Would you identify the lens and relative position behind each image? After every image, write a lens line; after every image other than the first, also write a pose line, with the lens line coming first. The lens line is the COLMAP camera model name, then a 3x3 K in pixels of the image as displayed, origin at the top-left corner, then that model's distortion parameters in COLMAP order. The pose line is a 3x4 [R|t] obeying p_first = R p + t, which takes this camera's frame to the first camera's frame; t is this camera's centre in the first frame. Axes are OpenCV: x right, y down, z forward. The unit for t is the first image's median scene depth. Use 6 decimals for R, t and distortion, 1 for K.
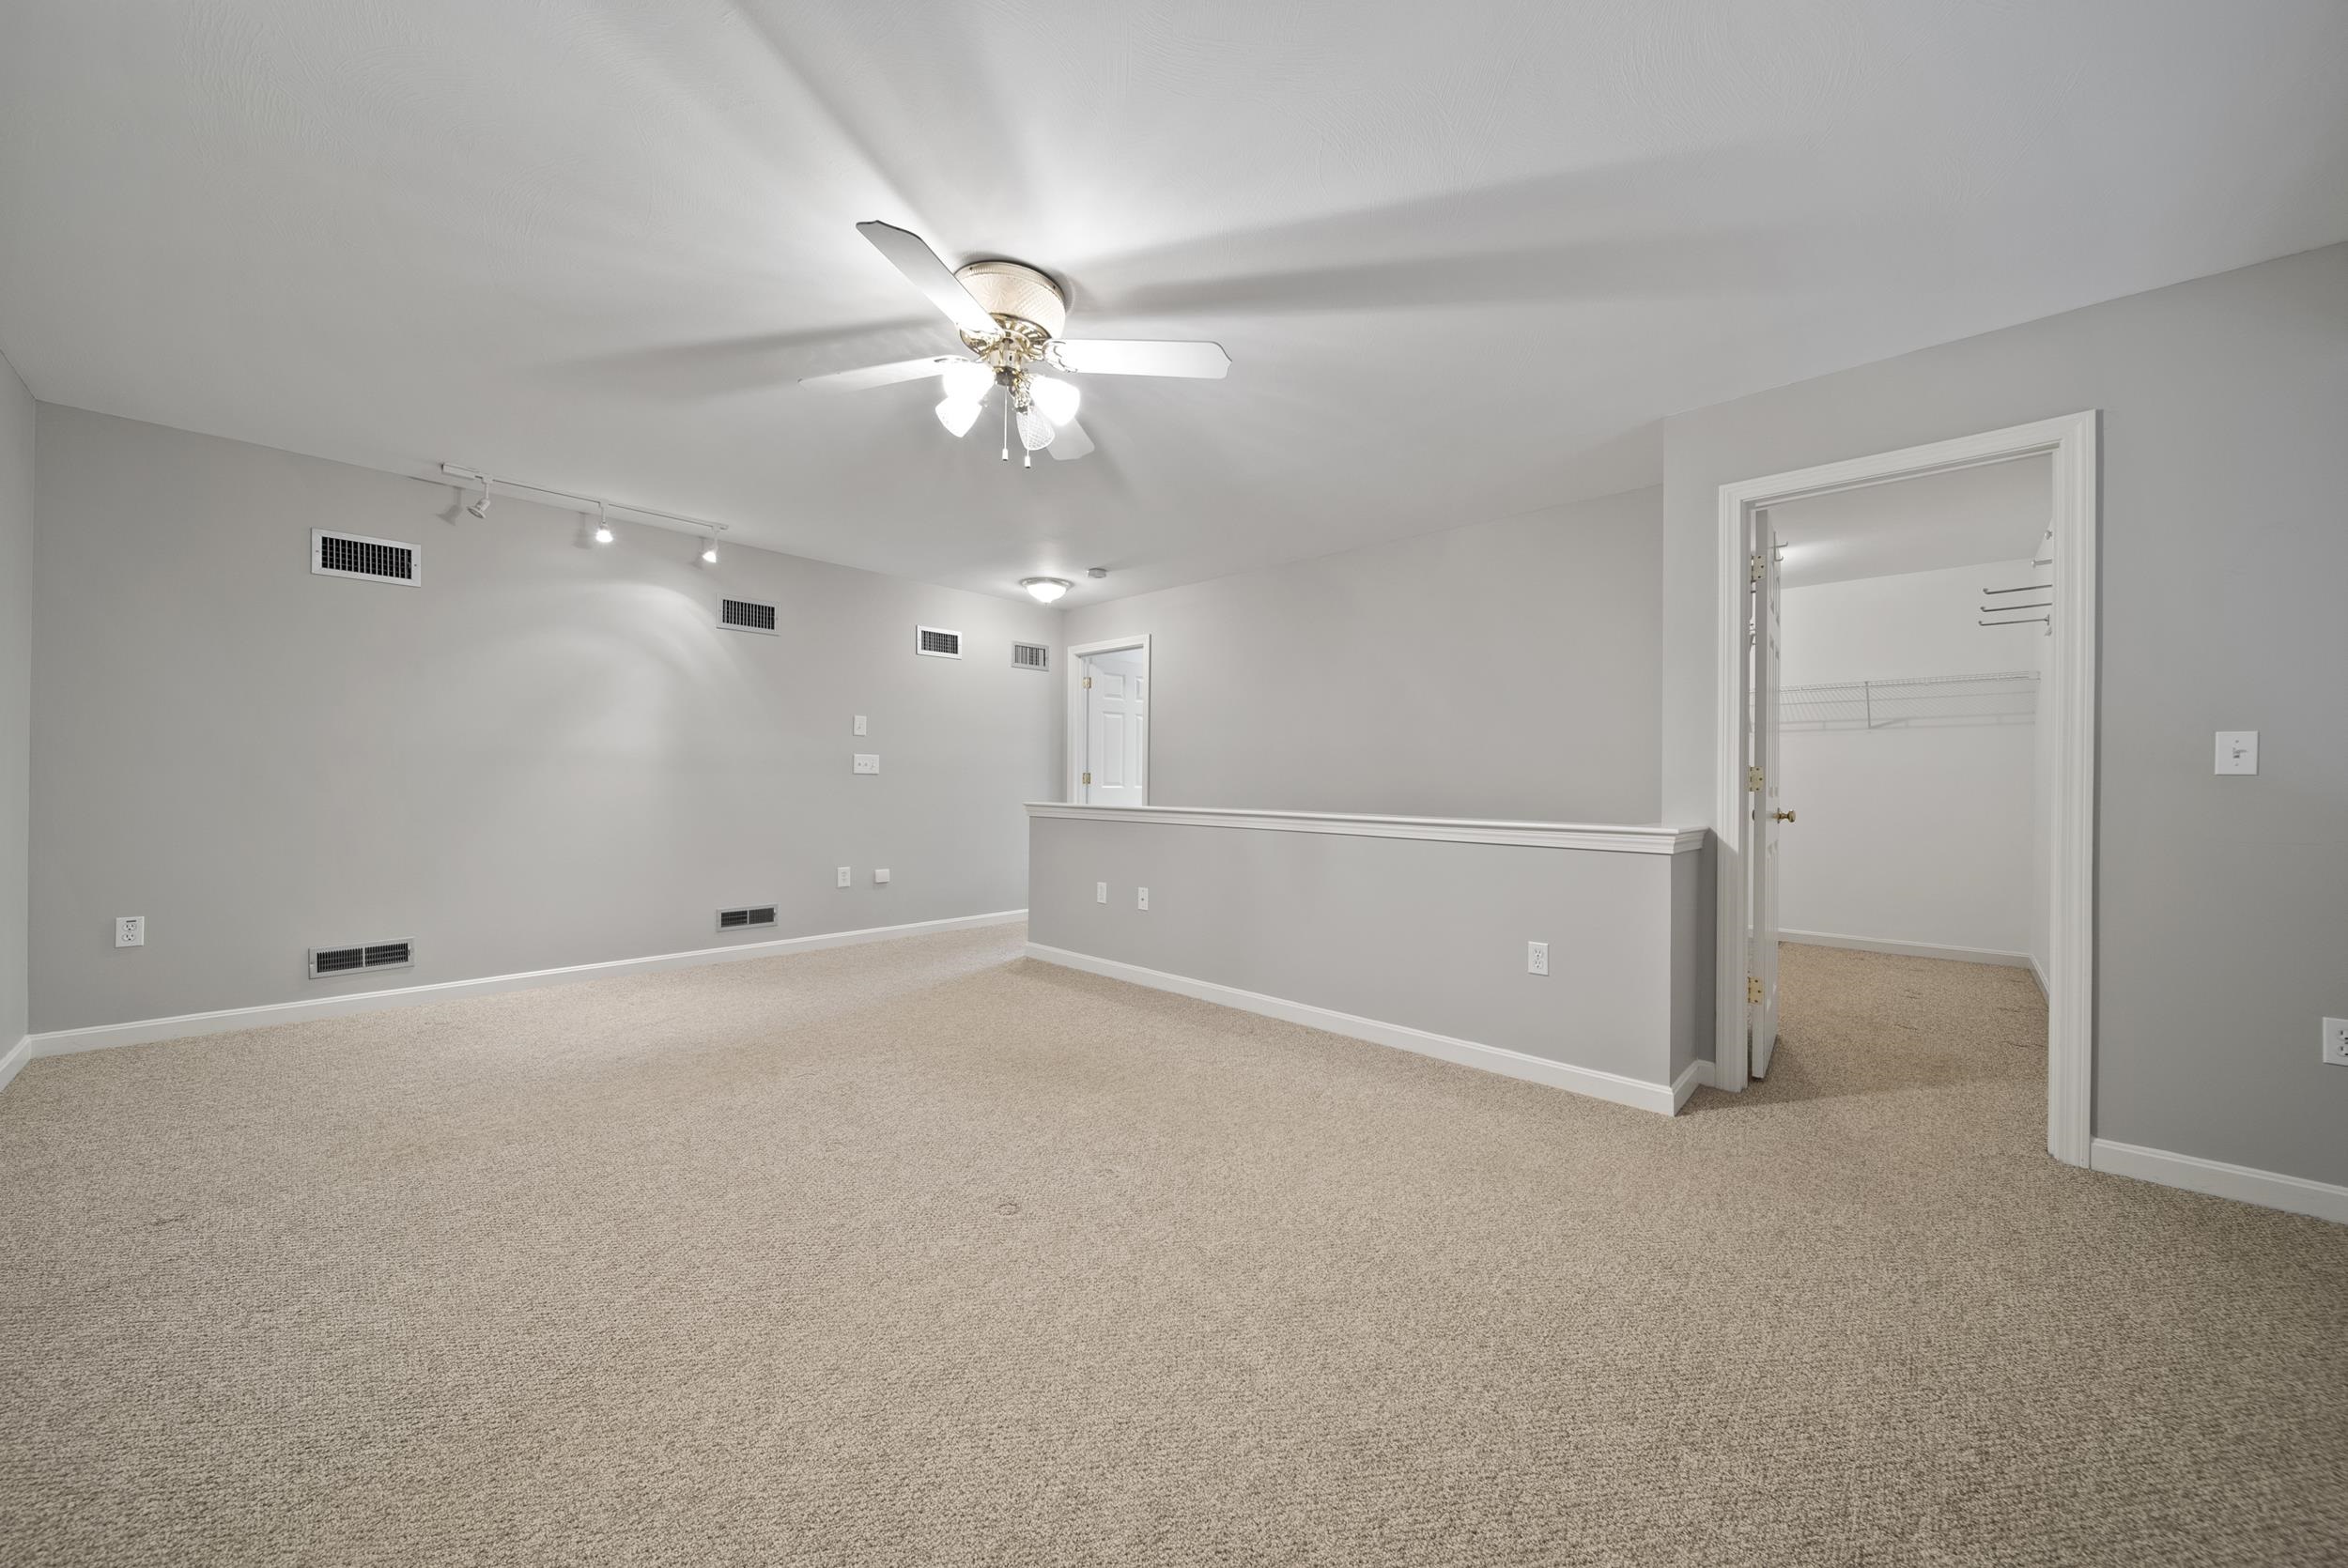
lens RADIAL K [[817.0, 0, 1179.9], [0, 817.0, 785.8], [0, 0, 1]] dist [-0.000276, -0.002189]
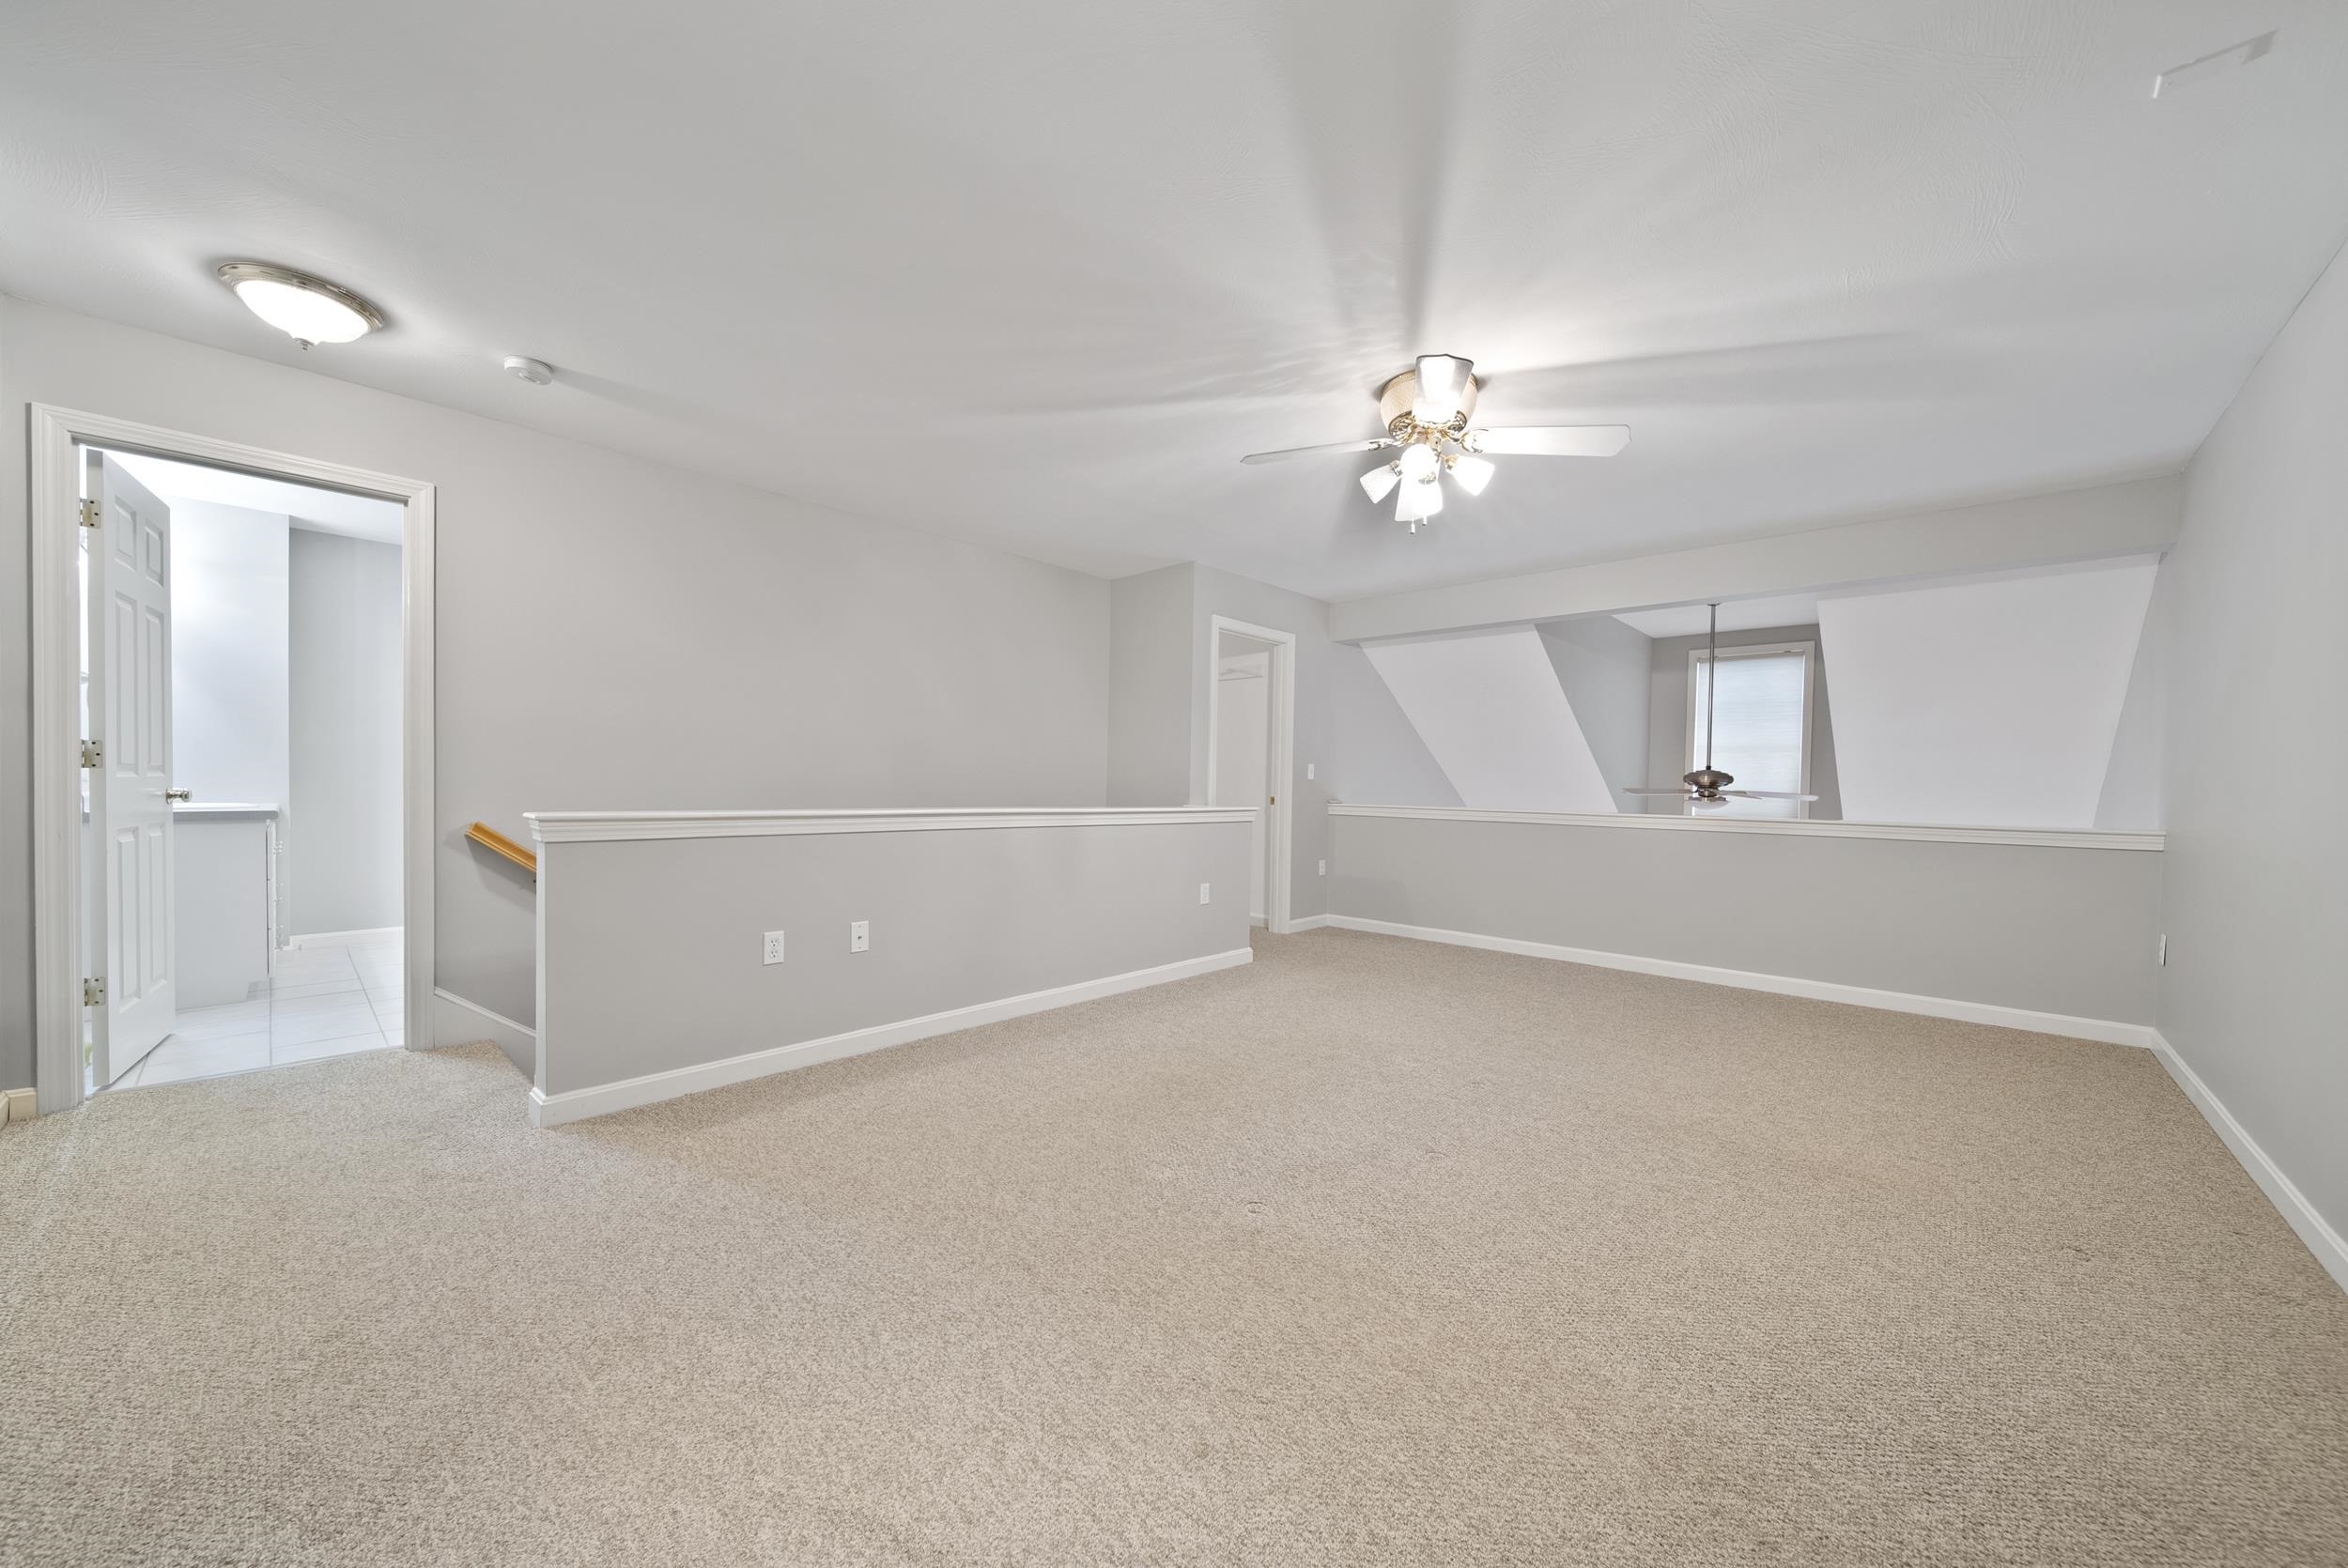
lens RADIAL K [[817.0, 0, 1179.9], [0, 817.0, 785.8], [0, 0, 1]] dist [-0.000276, -0.002189]
pose [[0.016024, -0.013656, 0.999778, -0.812602], [-0.017548, 0.999749, 0.013937, -0.012440], [-0.999718, -0.017768, 0.015780, 0.743834]]
